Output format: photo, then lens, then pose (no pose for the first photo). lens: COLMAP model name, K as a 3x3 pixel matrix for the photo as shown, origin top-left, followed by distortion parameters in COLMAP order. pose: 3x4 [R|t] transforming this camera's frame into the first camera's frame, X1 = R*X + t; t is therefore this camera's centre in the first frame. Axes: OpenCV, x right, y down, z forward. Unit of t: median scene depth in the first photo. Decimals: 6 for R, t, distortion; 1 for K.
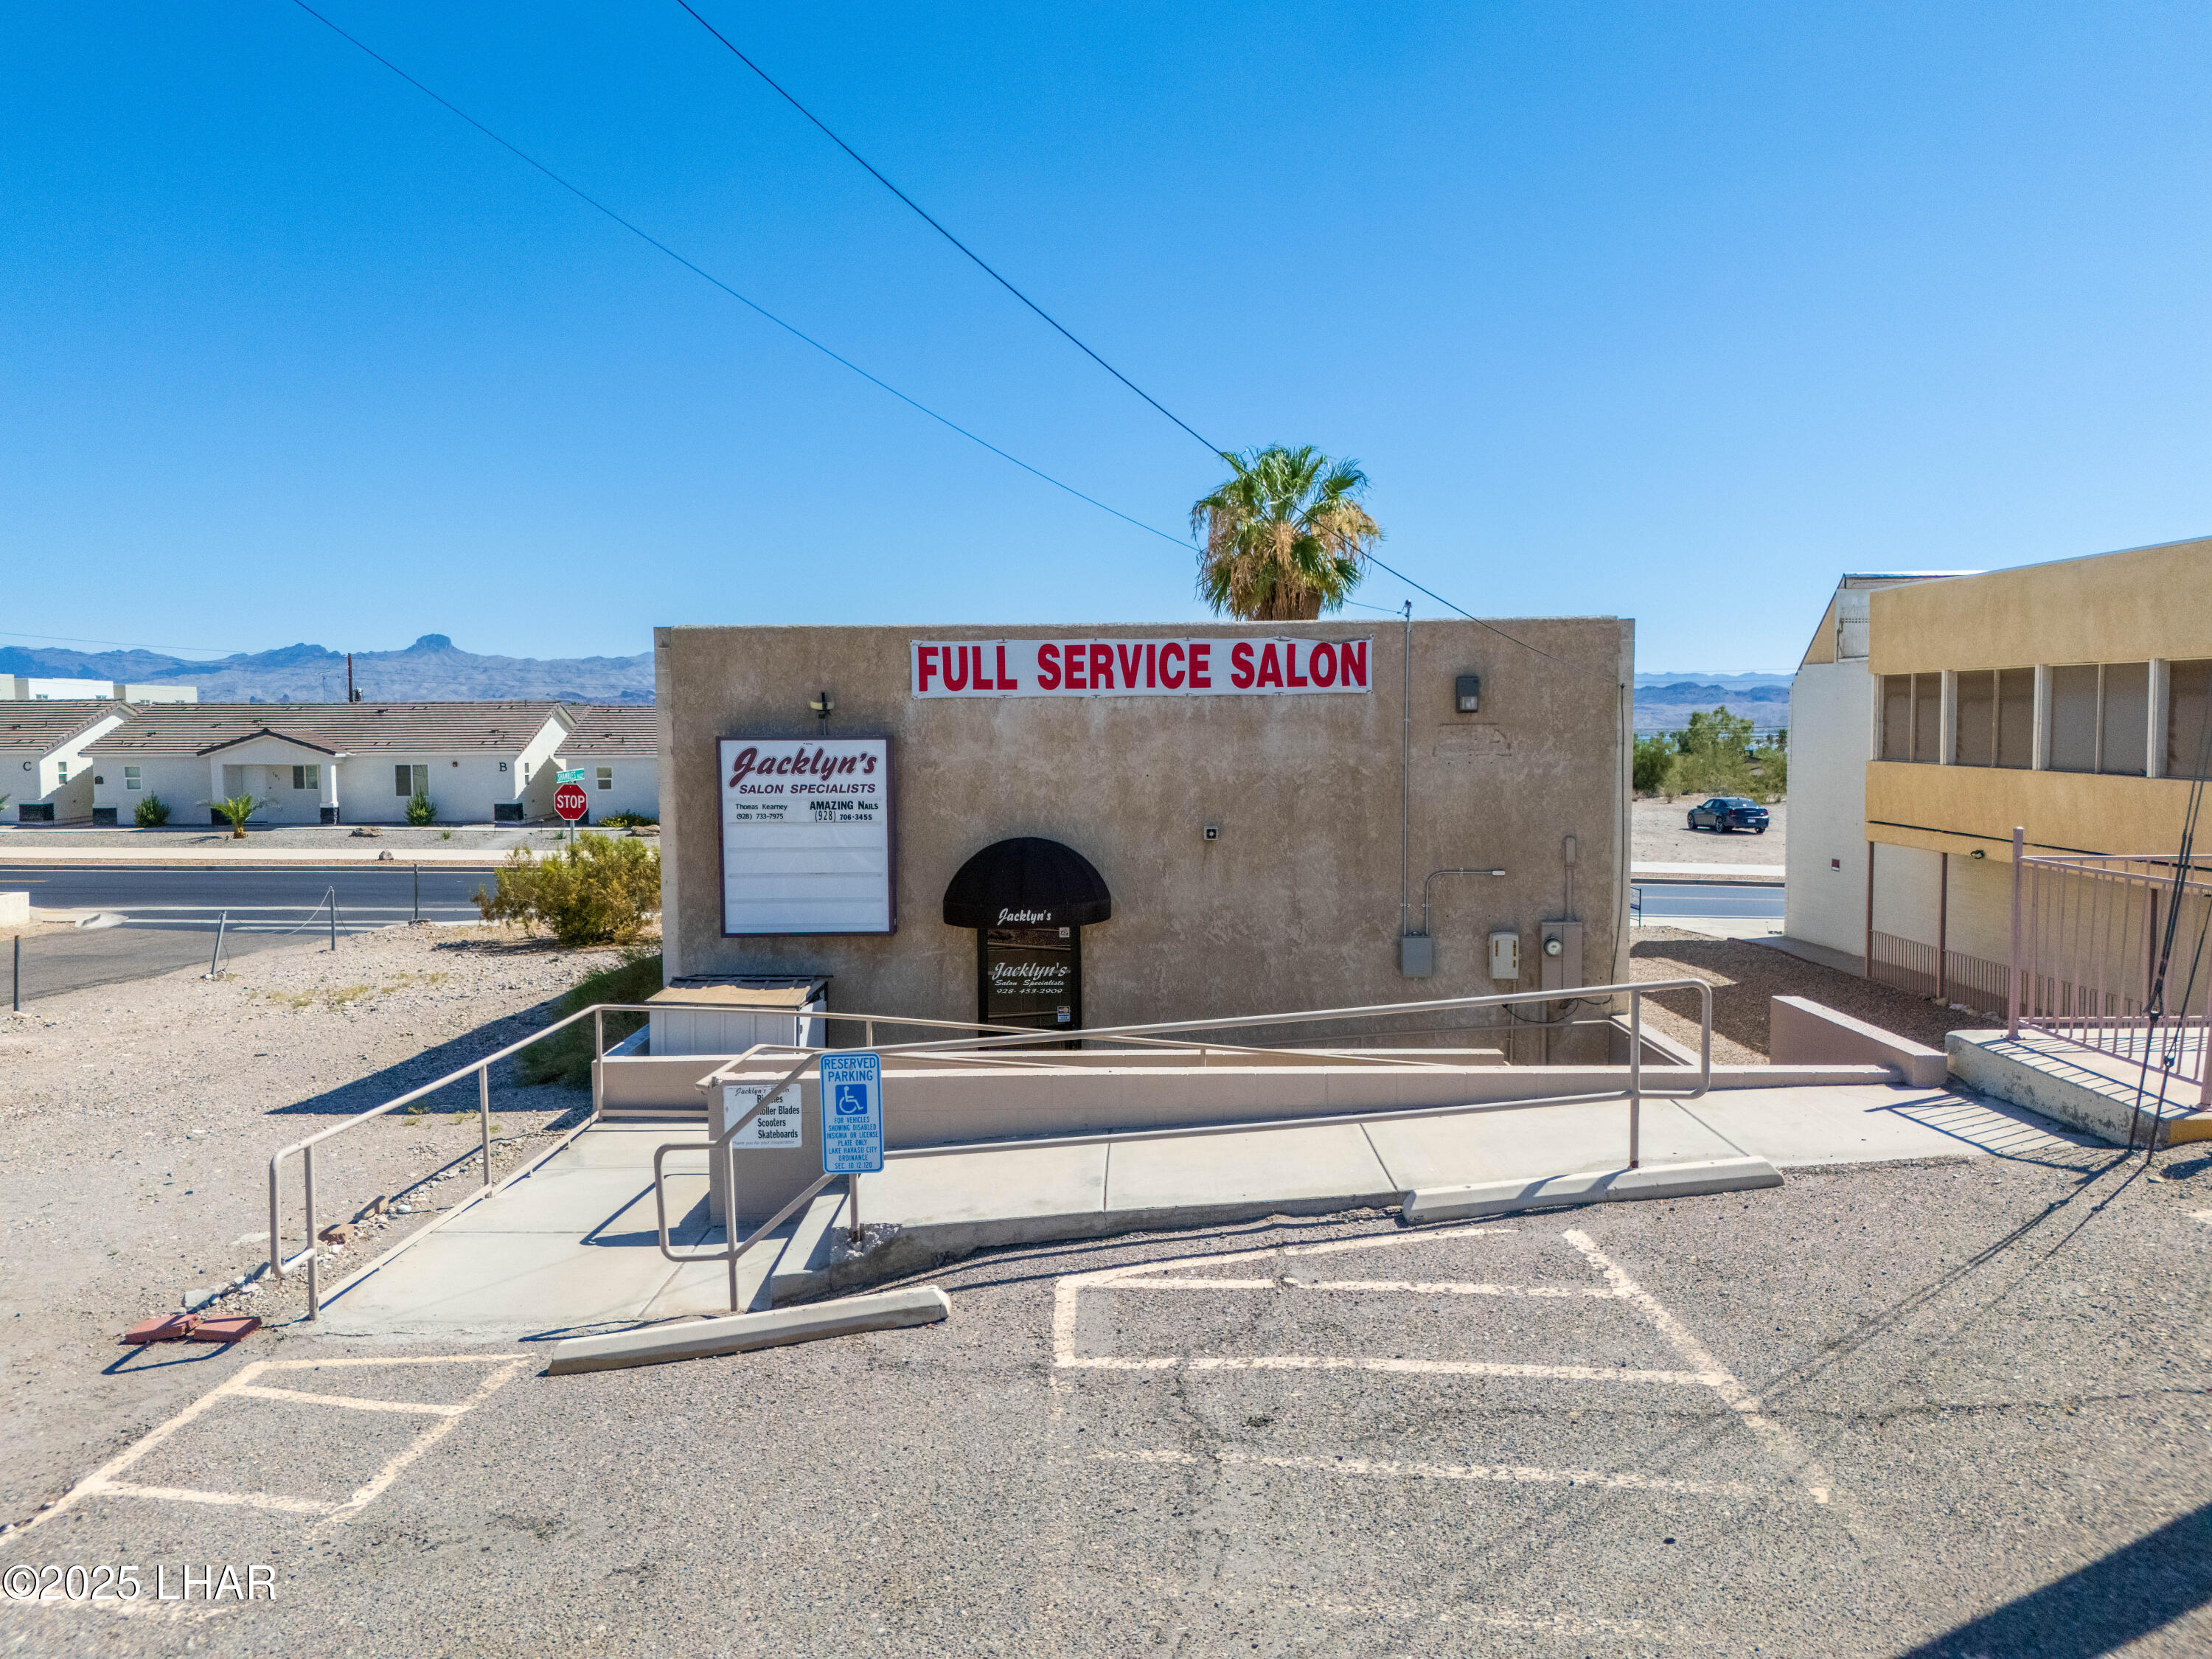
lens RADIAL K [[1629.5, 0, 1107.9], [0, 1629.5, 834.7], [0, 0, 1]] dist [0.088823, -0.097036]
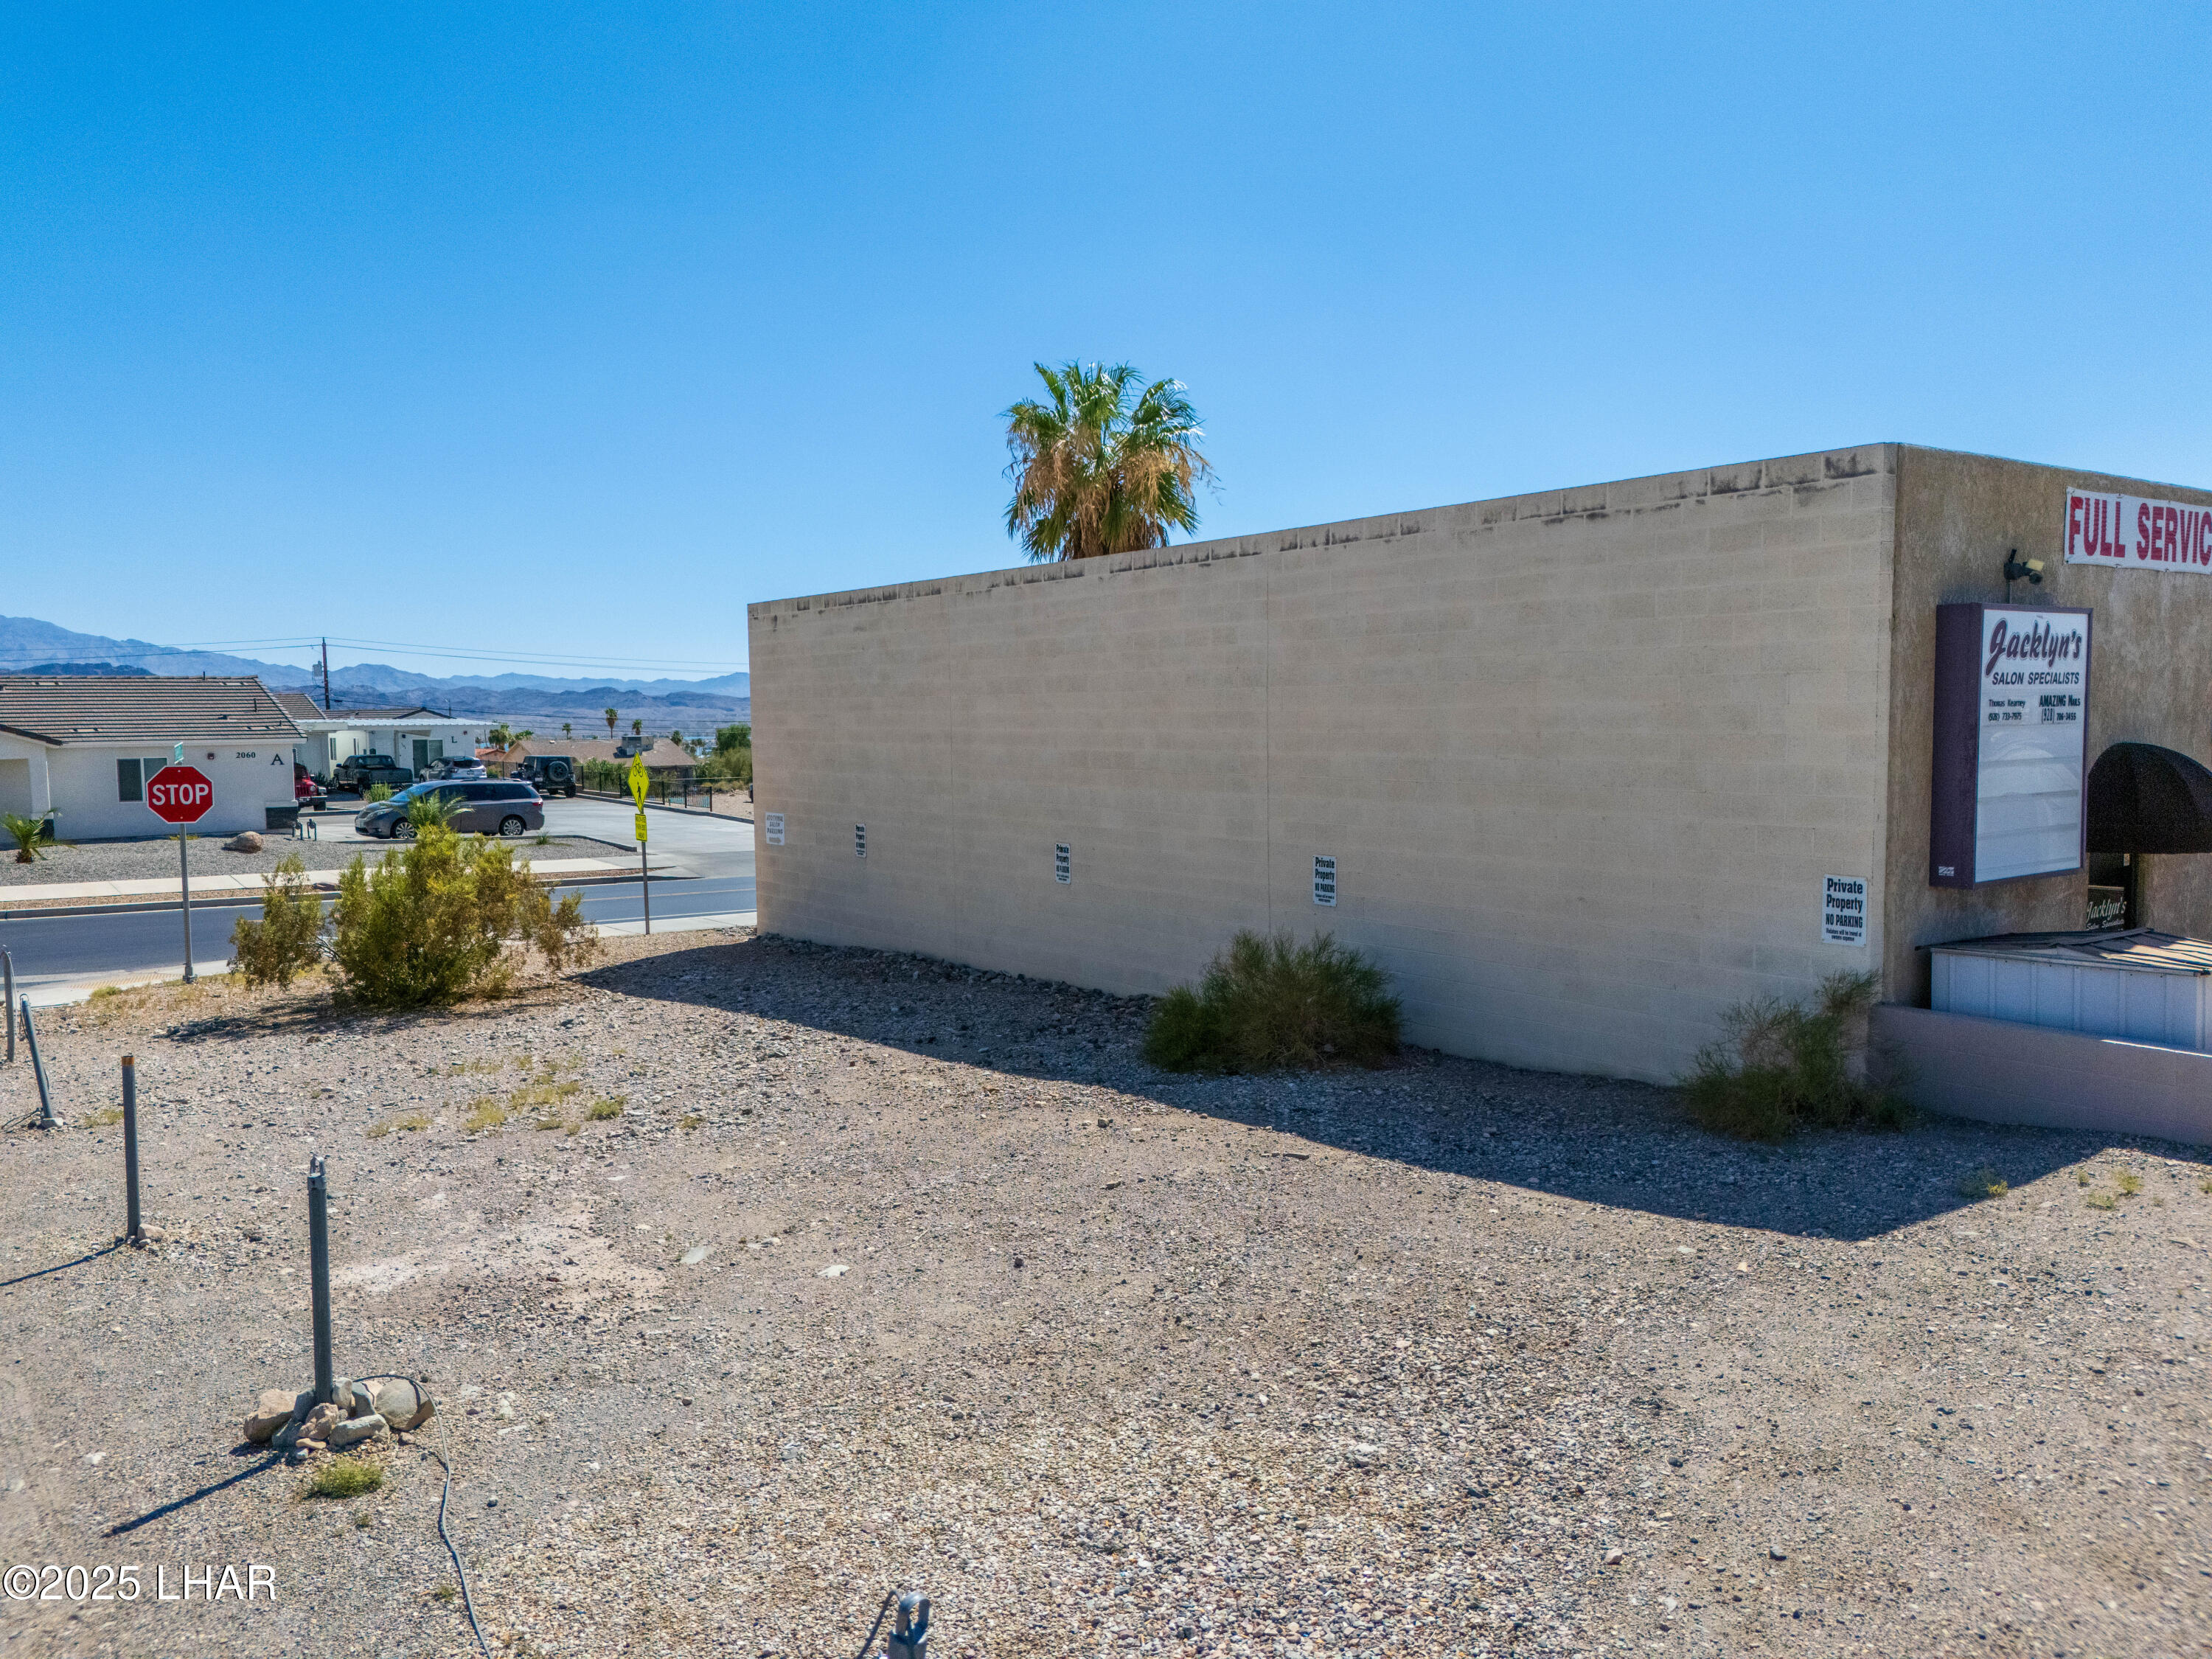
lens RADIAL K [[1629.5, 0, 1107.9], [0, 1629.5, 834.7], [0, 0, 1]] dist [0.088823, -0.097036]
pose [[0.812110, -0.049544, 0.581397, -0.947631], [0.050944, 0.998604, 0.013937, 0.010221], [-0.581276, 0.018300, 0.813500, 0.629737]]
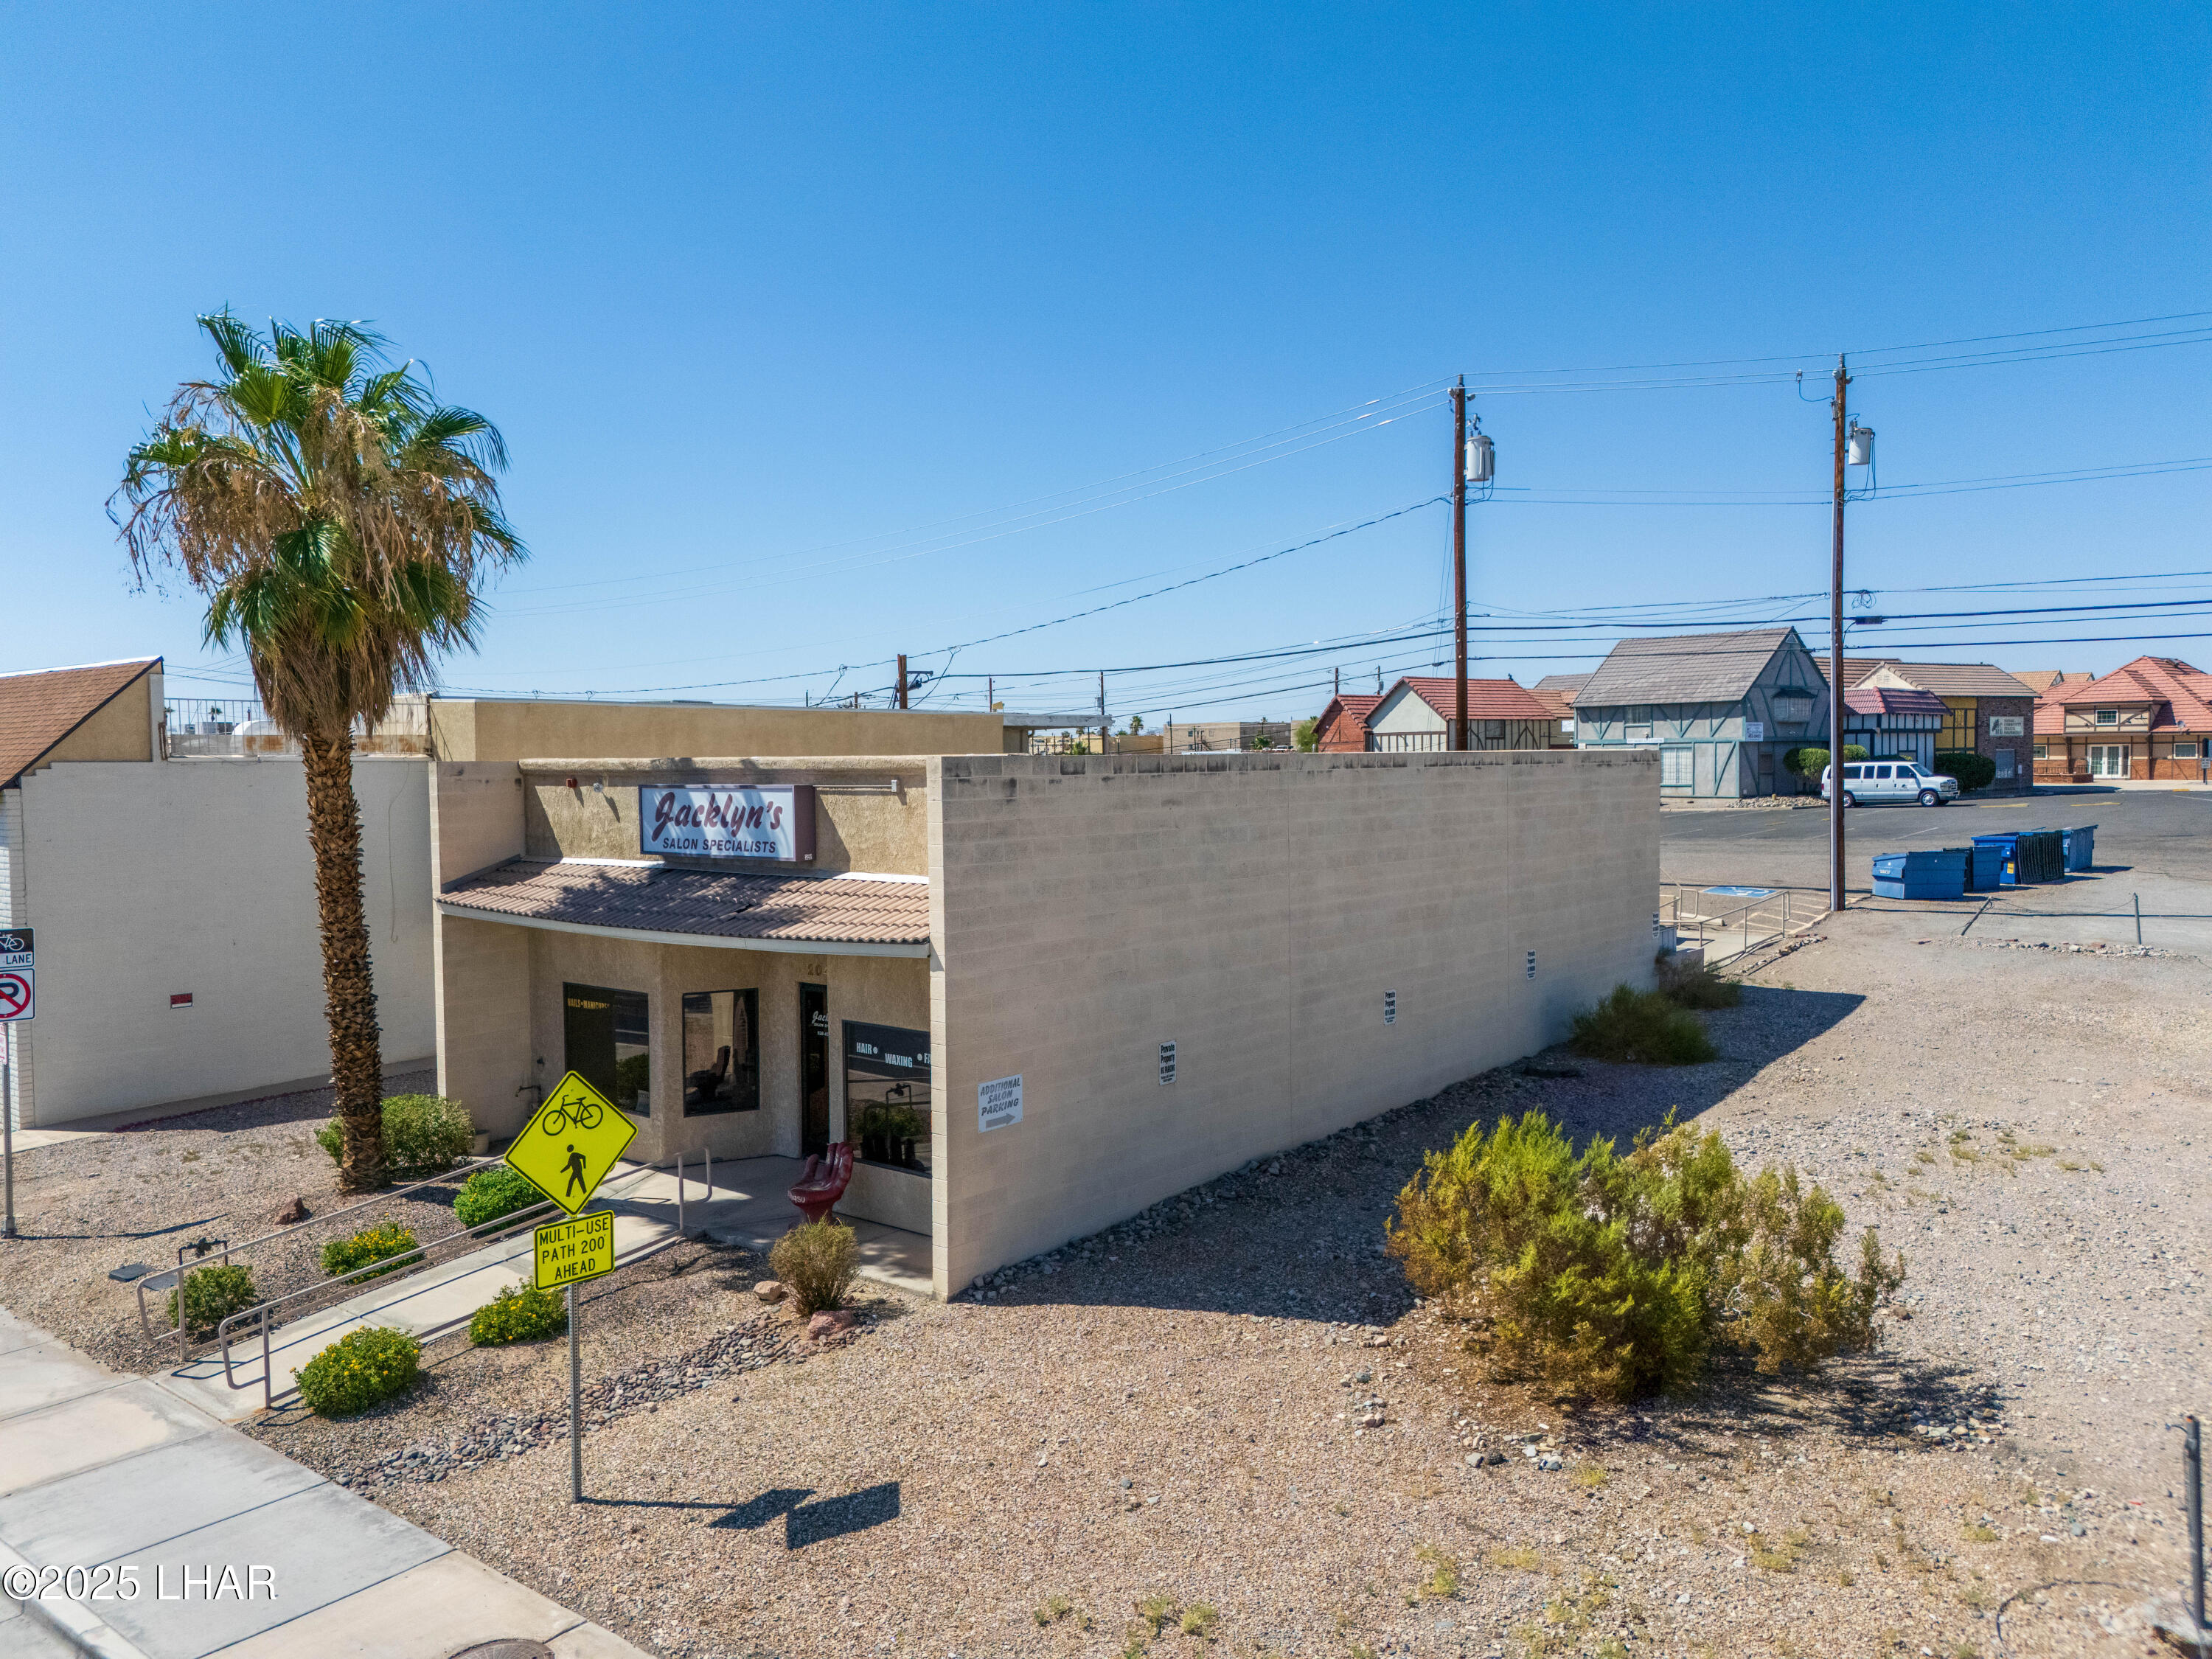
lens RADIAL K [[1629.5, 0, 1107.9], [0, 1629.5, 834.7], [0, 0, 1]] dist [0.088823, -0.097036]
pose [[-0.764999, -0.015949, 0.643833, -0.998727], [0.062516, 0.993133, 0.098883, -0.247506], [-0.640989, 0.115896, -0.758749, 2.762445]]
